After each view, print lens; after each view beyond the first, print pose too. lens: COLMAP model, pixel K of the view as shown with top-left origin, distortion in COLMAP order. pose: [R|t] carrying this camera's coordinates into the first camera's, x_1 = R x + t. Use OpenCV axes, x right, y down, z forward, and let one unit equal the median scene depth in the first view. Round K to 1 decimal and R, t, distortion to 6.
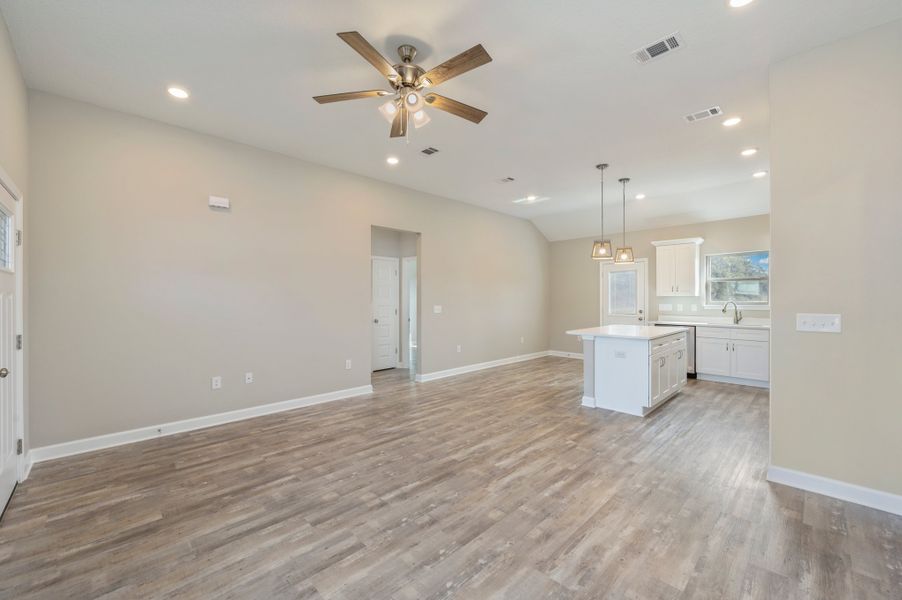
lens RADIAL K [[357.9, 0, 446.9], [0, 357.9, 299.0], [0, 0, 1]] dist [-0.002163, -0.000124]
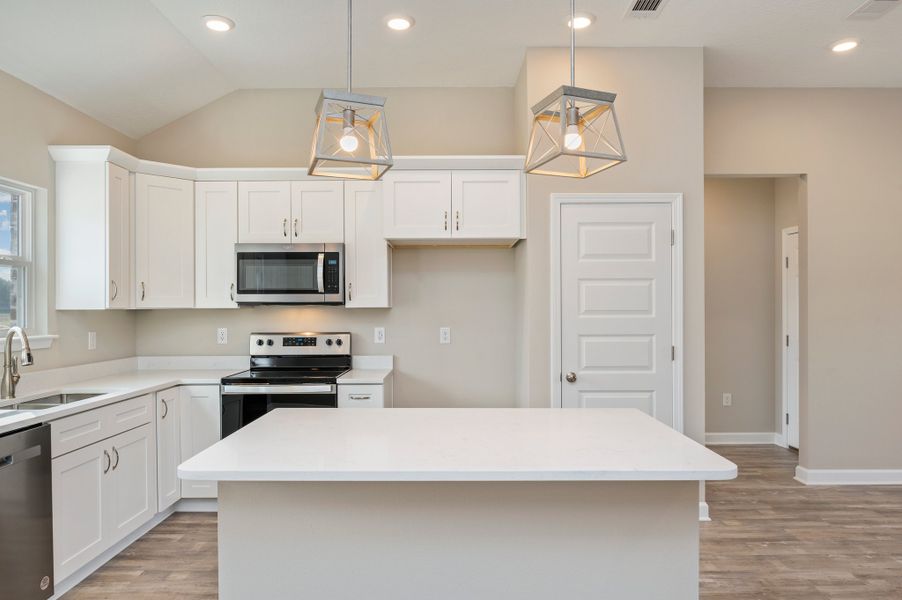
lens RADIAL K [[589.8, 0, 448.3], [0, 589.8, 304.4], [0, 0, 1]] dist [-0.018405, 0.000014]
pose [[-0.722898, 0.006681, 0.690923, 0.255605], [0.005987, 0.999976, -0.003404, -0.016049], [-0.690929, 0.001676, -0.722920, 1.741074]]
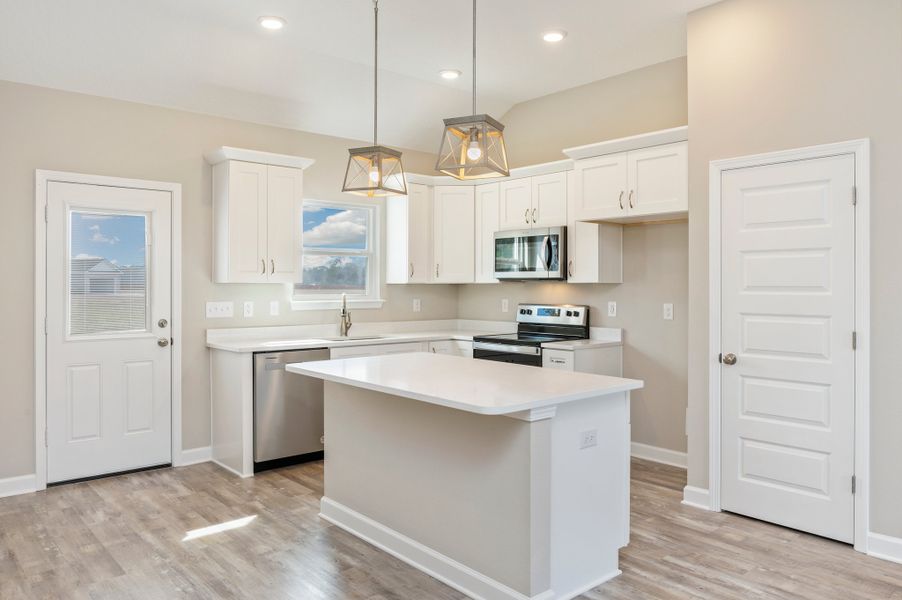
lens RADIAL K [[650.6, 0, 452.1], [0, 650.6, 286.5], [0, 0, 1]] dist [-0.006332, -0.000141]
pose [[0.042877, -0.000253, 0.999080, -0.240717], [-0.000745, 1.000000, 0.000285, -0.007476], [-0.999080, -0.000757, 0.042877, 1.256349]]
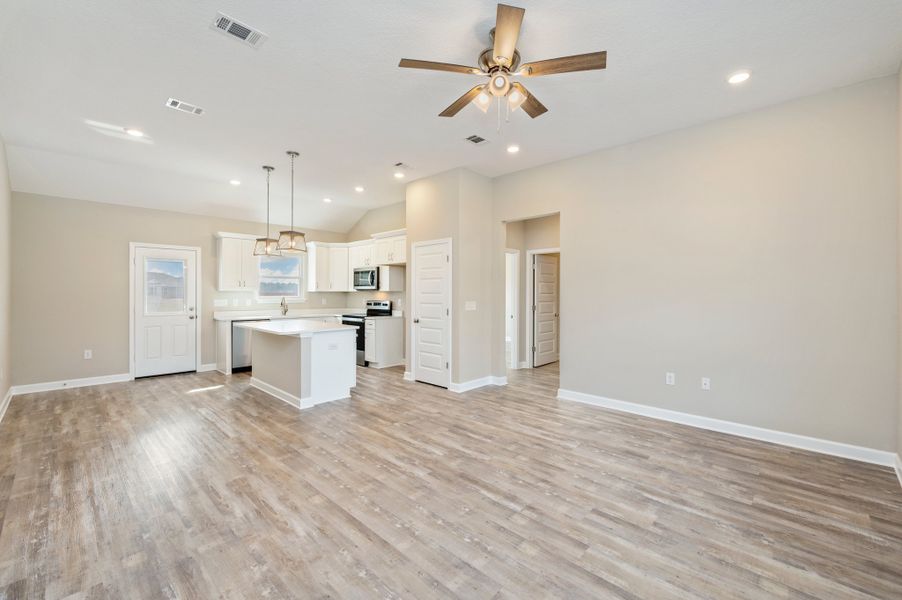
lens RADIAL K [[383.4, 0, 452.2], [0, 383.4, 293.9], [0, 0, 1]] dist [0.000589, 0.000127]
pose [[-0.041056, 0.000280, 0.999157, -0.752512], [-0.001036, 0.999999, -0.000323, -0.000983], [-0.999156, -0.001049, -0.041056, 0.783792]]
